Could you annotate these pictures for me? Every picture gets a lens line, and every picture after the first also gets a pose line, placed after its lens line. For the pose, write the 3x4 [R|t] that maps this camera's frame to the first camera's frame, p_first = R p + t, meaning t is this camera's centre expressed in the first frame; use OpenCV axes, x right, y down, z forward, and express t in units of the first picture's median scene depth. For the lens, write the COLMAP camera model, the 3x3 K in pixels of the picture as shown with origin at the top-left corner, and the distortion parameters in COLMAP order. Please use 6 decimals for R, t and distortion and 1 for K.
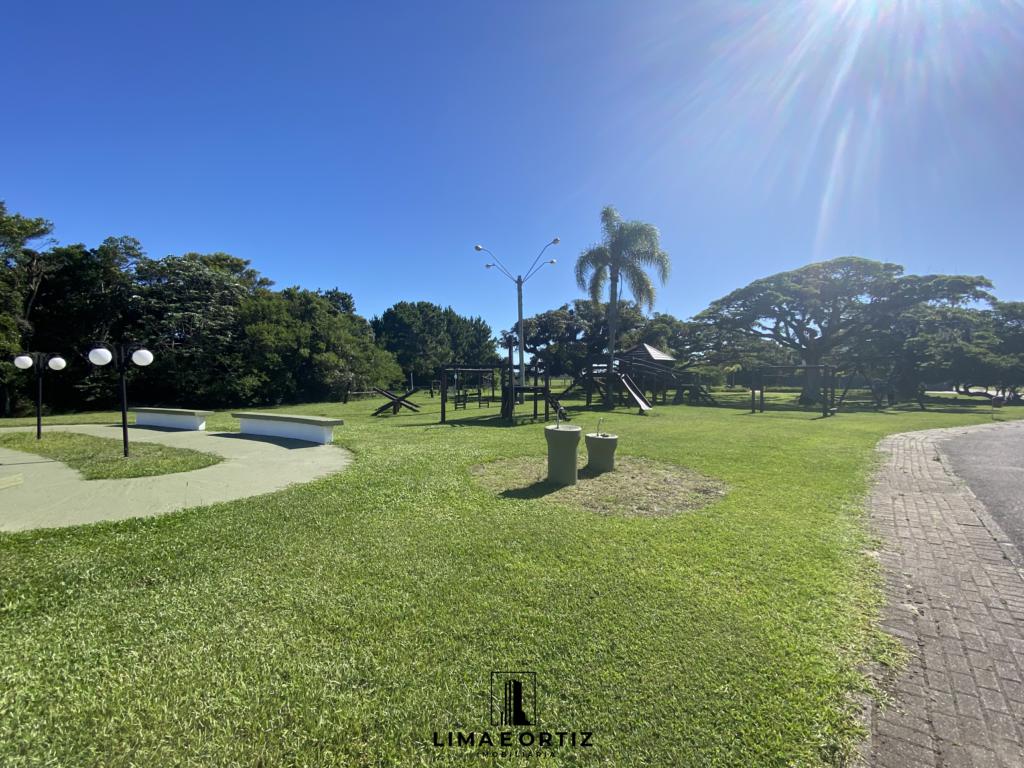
lens RADIAL K [[411.6, 0, 502.3], [0, 411.6, 385.0], [0, 0, 1]] dist [0.018443, -0.021728]
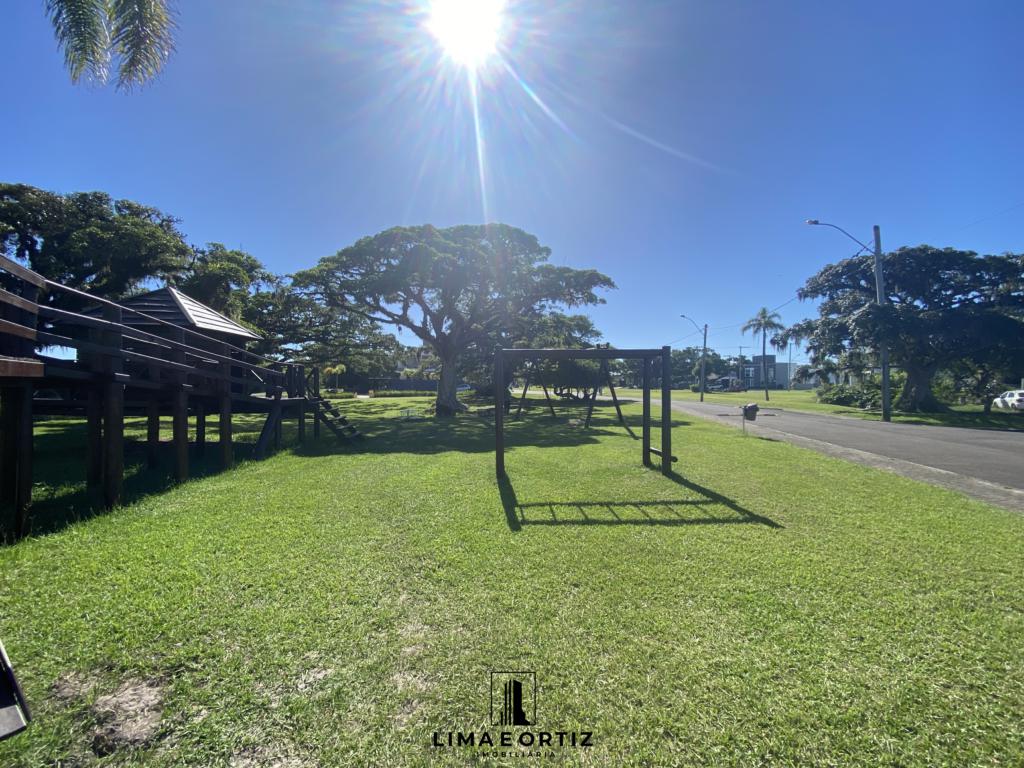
lens RADIAL K [[411.6, 0, 502.3], [0, 411.6, 385.0], [0, 0, 1]] dist [0.018443, -0.021728]
pose [[0.602066, -0.010969, 0.798371, 0.142148], [0.016836, 0.999858, 0.001040, -0.006001], [-0.798269, 0.012815, 0.602165, 0.339148]]
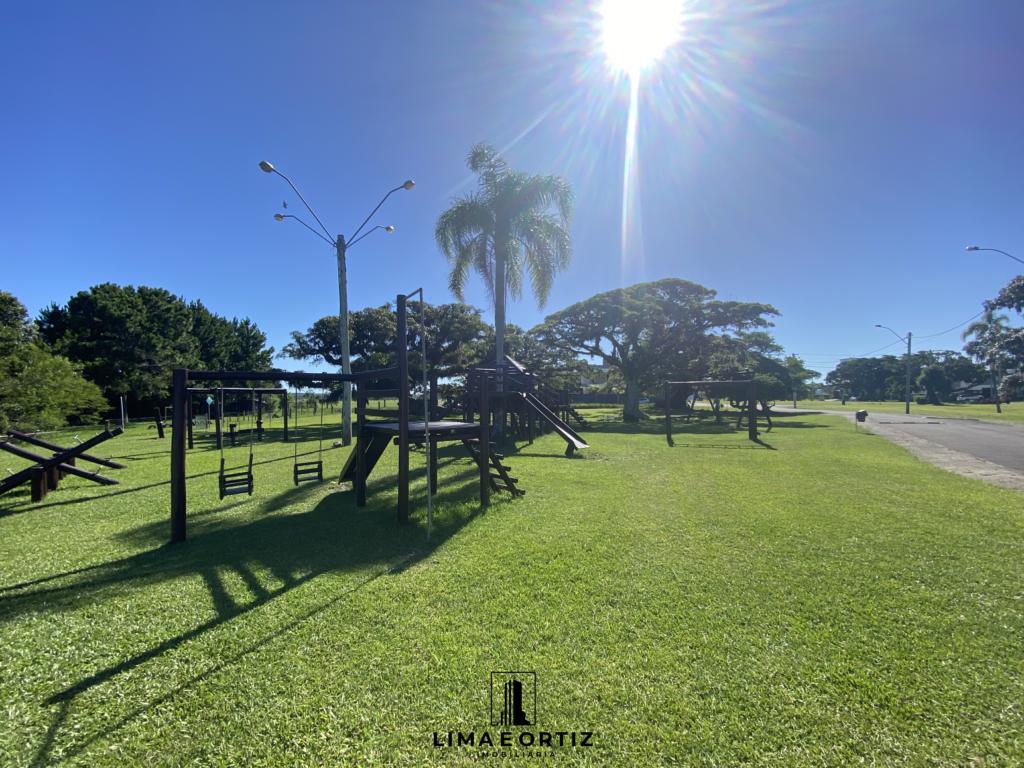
lens RADIAL K [[411.6, 0, 502.3], [0, 411.6, 385.0], [0, 0, 1]] dist [0.018443, -0.021728]
pose [[0.873180, -0.001121, 0.487396, -0.026375], [0.024057, 0.998878, -0.040801, -0.006702], [-0.486803, 0.047352, 0.872227, 0.197430]]
